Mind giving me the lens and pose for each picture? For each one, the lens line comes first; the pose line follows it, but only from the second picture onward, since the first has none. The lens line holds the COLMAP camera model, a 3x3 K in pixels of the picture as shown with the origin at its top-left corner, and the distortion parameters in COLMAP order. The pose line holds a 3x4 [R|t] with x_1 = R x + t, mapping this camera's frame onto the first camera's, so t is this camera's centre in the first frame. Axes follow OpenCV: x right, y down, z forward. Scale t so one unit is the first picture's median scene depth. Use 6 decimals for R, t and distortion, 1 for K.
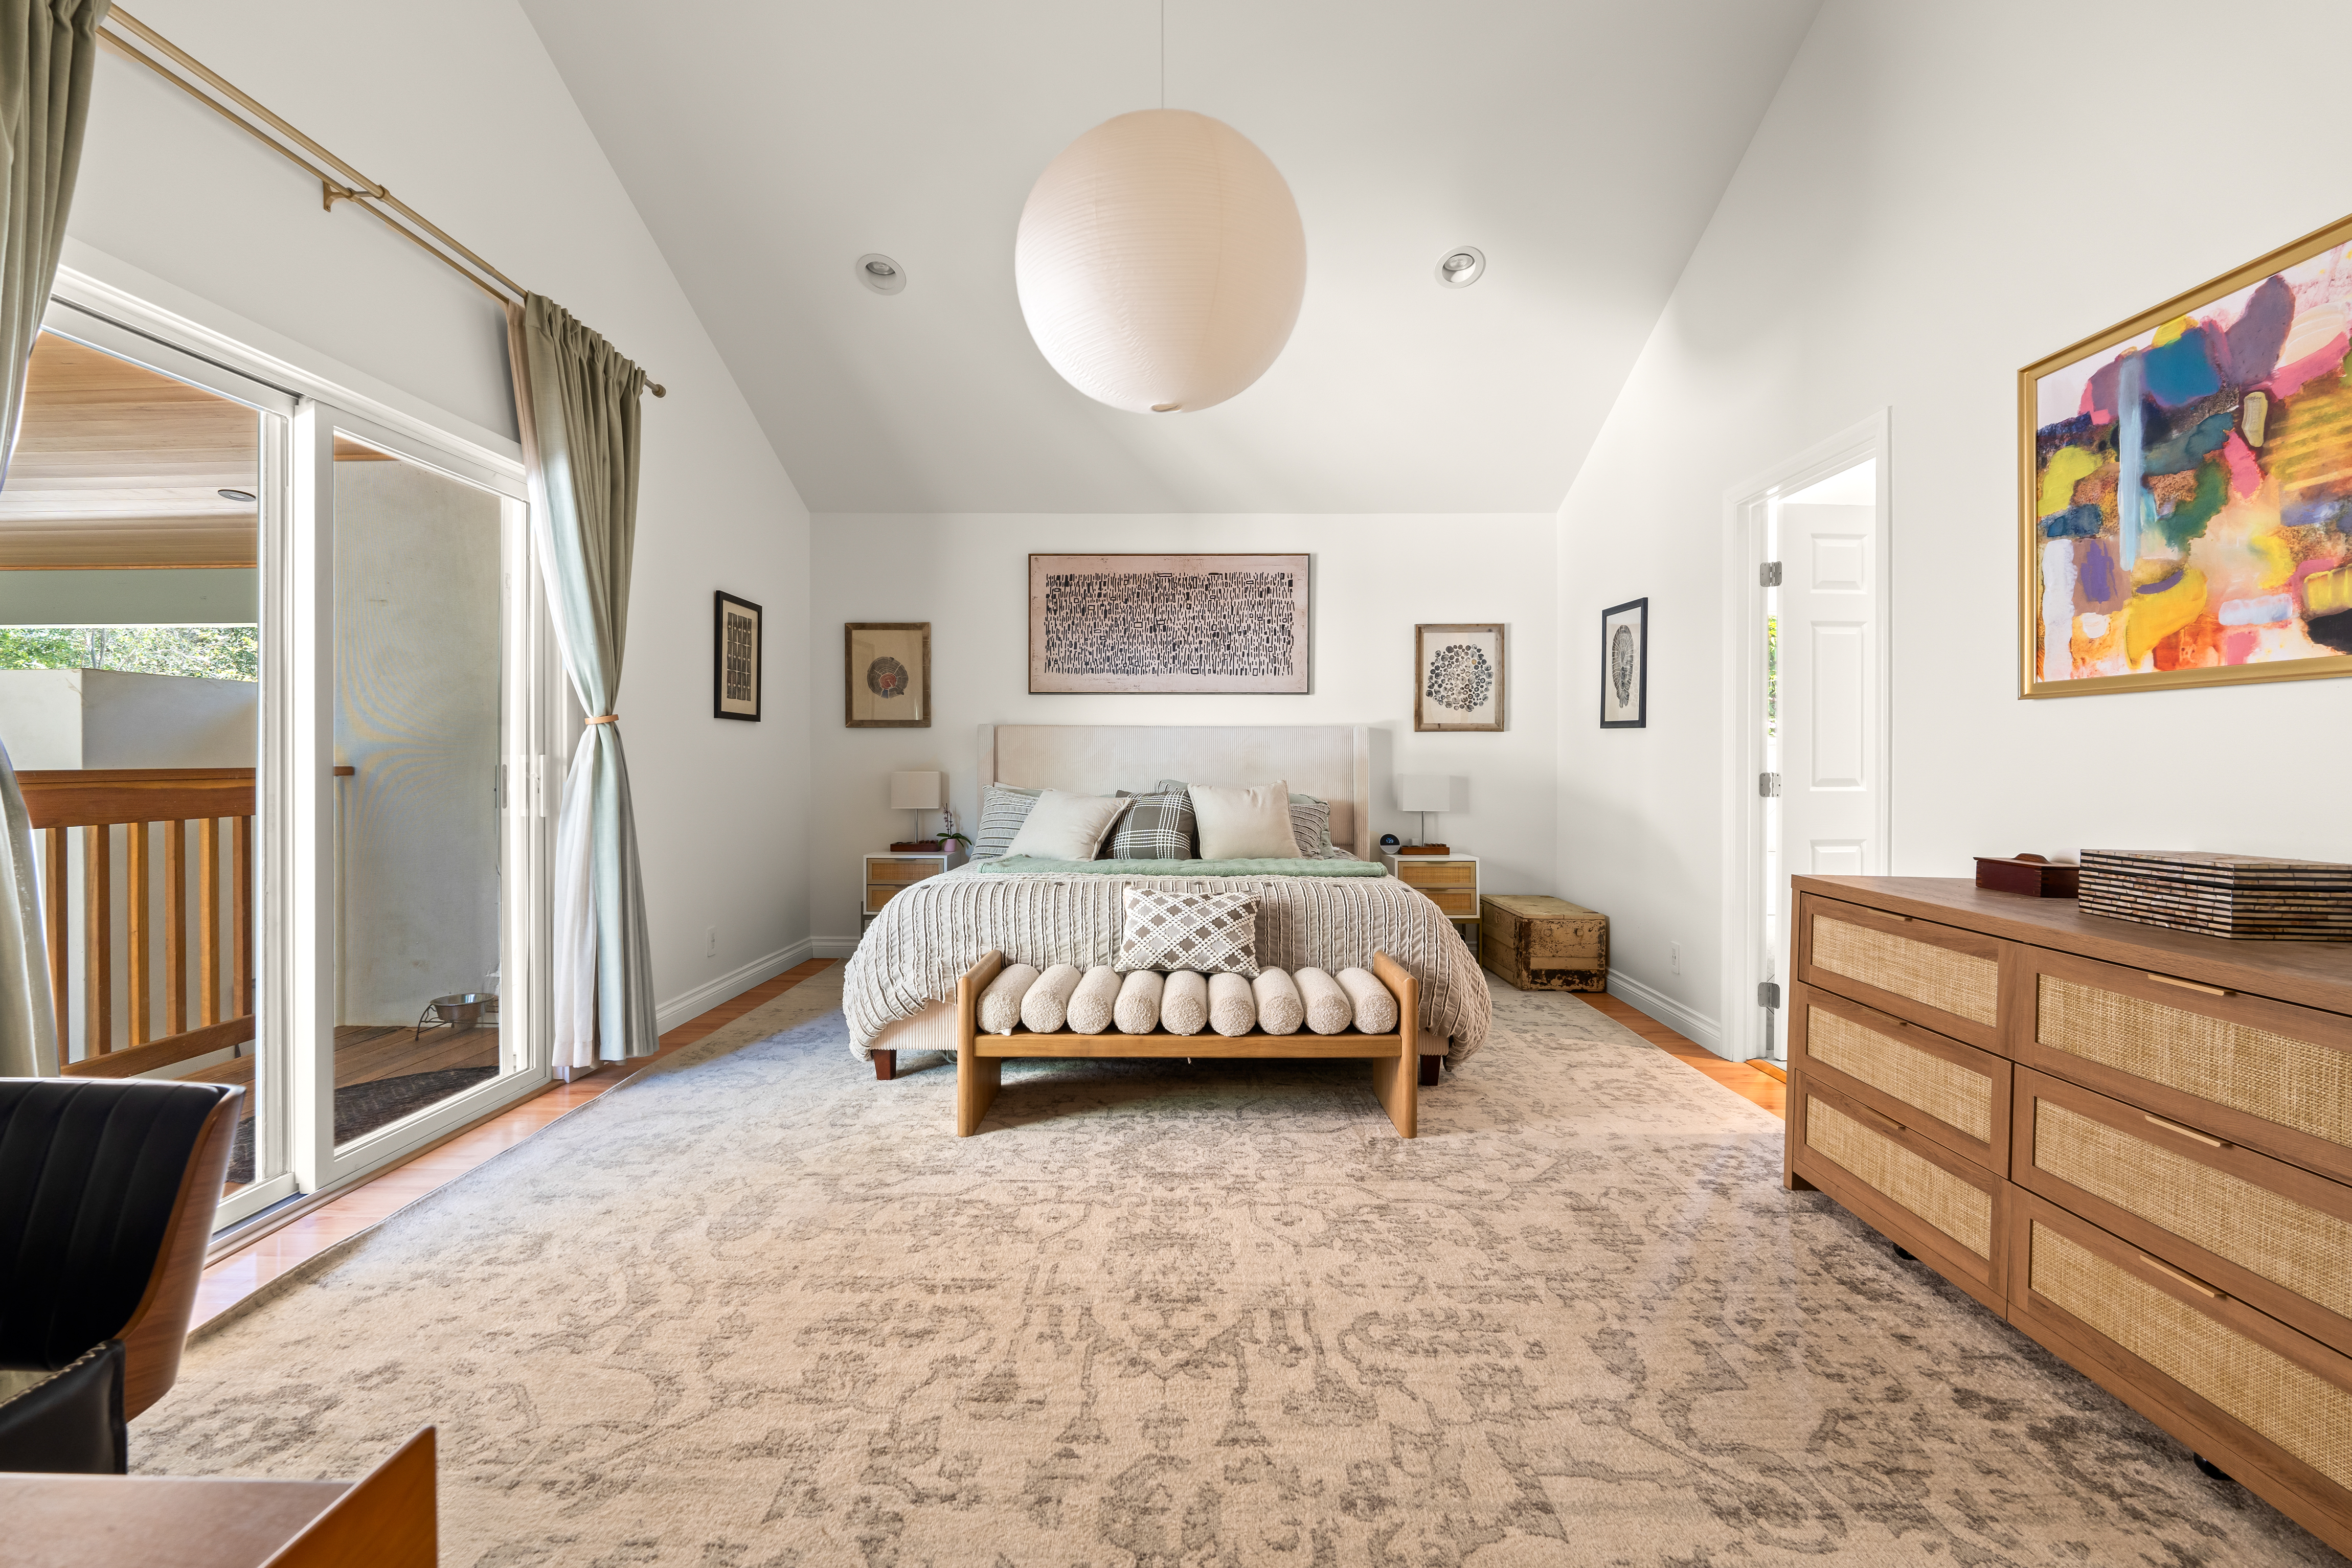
lens RADIAL K [[1038.4, 0, 1174.1], [0, 1038.4, 763.8], [0, 0, 1]] dist [-0.005304, 0.000945]
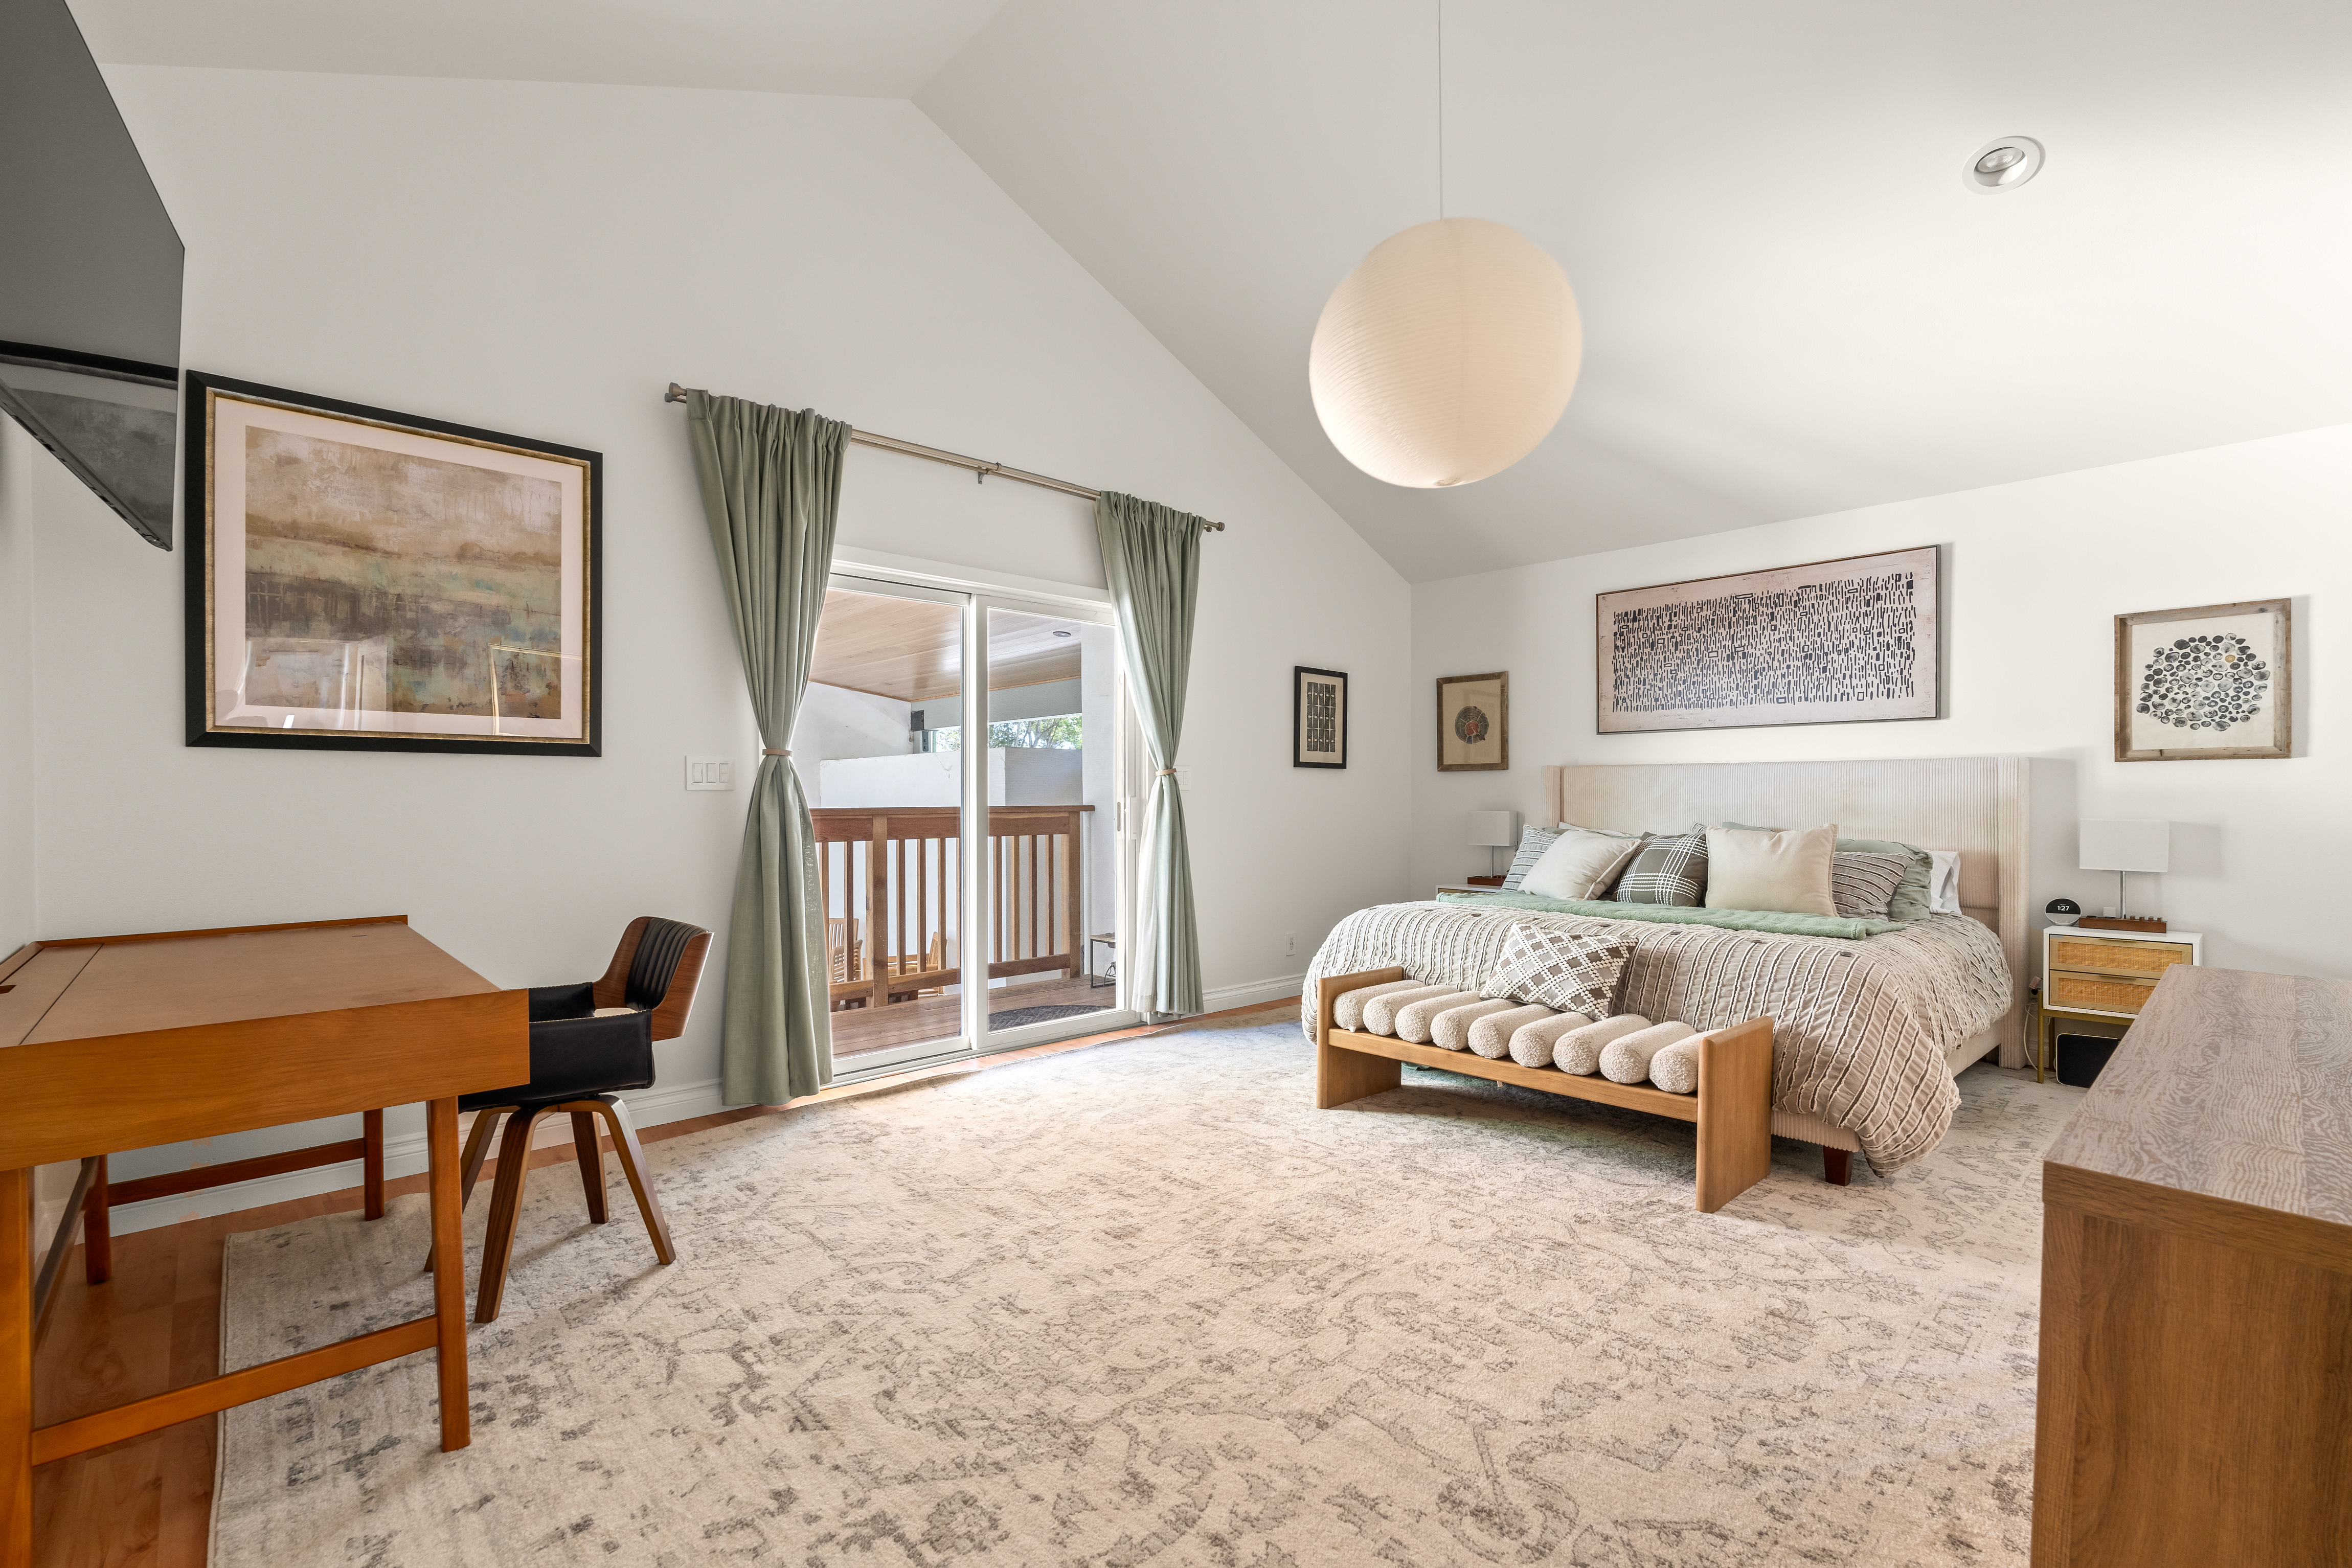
lens RADIAL K [[1038.4, 0, 1162.0], [0, 1038.4, 800.4], [0, 0, 1]] dist [-0.005304, 0.000945]
pose [[0.691705, 0.000131, -0.722180, 0.494317], [-0.001978, 0.999997, -0.001713, -0.001835], [0.722178, 0.002613, 0.691703, 0.014239]]
